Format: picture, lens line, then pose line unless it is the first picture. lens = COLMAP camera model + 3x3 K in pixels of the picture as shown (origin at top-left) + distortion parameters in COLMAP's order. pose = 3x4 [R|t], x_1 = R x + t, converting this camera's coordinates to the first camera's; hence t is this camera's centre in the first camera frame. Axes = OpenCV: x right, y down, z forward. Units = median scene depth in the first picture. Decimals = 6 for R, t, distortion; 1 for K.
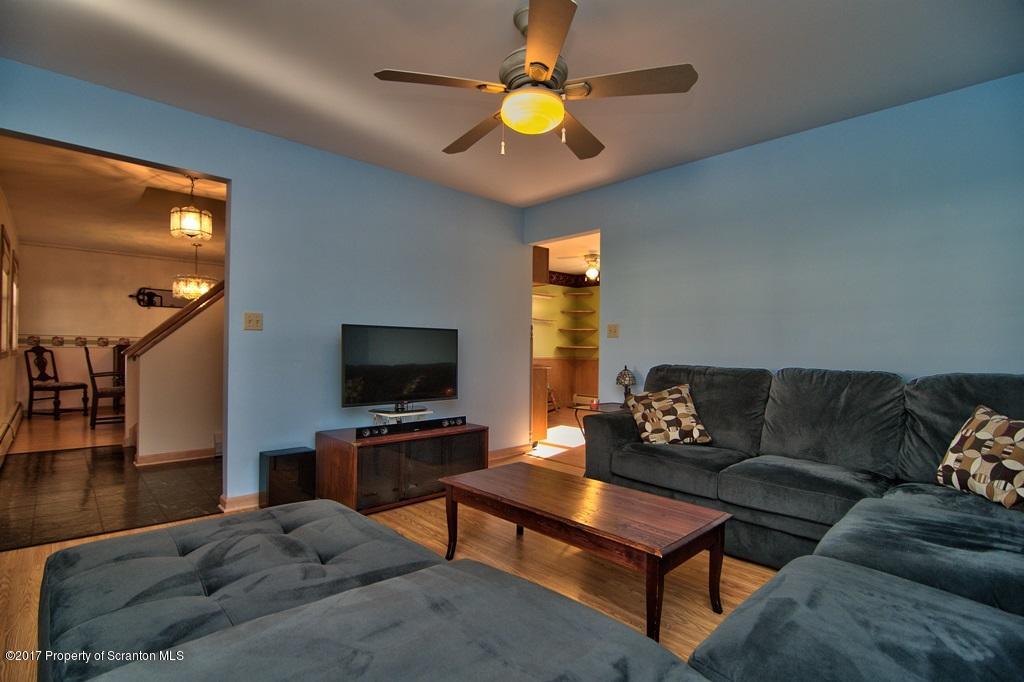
lens RADIAL K [[488.1, 0, 507.2], [0, 488.1, 348.2], [0, 0, 1]] dist [-0.005212, -0.008475]
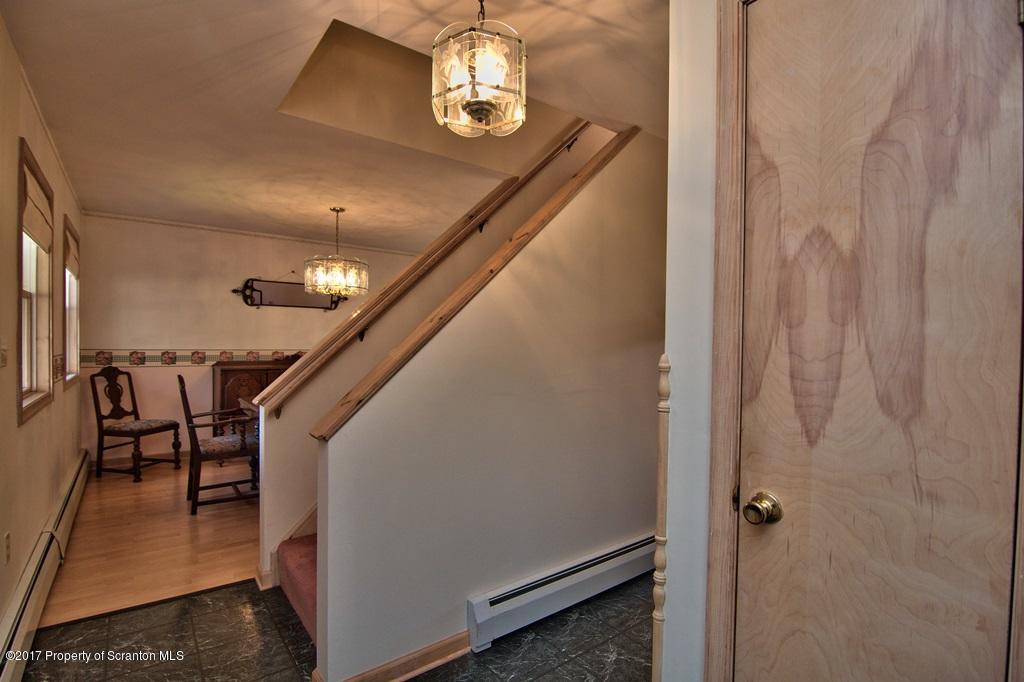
lens RADIAL K [[488.1, 0, 507.2], [0, 488.1, 348.2], [0, 0, 1]] dist [-0.005212, -0.008475]
pose [[0.995018, 0.002497, -0.099665, -0.356852], [-0.001172, 0.999910, 0.013353, -0.039388], [0.099689, -0.013169, 0.994931, 0.385547]]
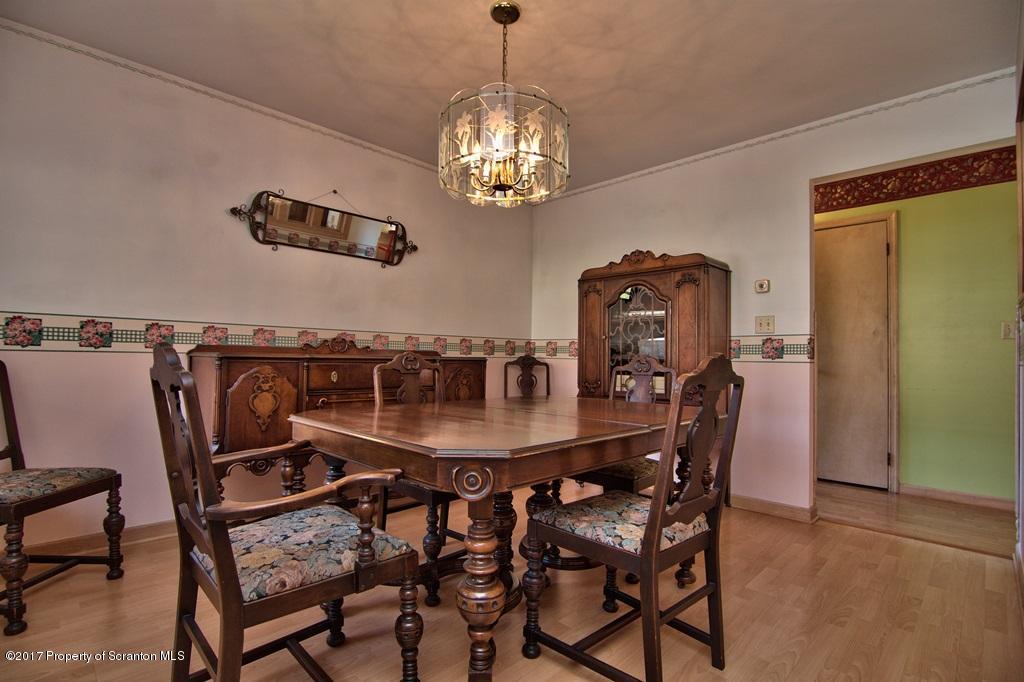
lens RADIAL K [[490.5, 0, 509.8], [0, 490.5, 345.8], [0, 0, 1]] dist [-0.001400, -0.009941]
pose [[0.999474, 0.005323, 0.031981, -0.653682], [-0.004636, 0.999758, -0.021506, 0.000787], [-0.032087, 0.021346, 0.999257, 0.706317]]
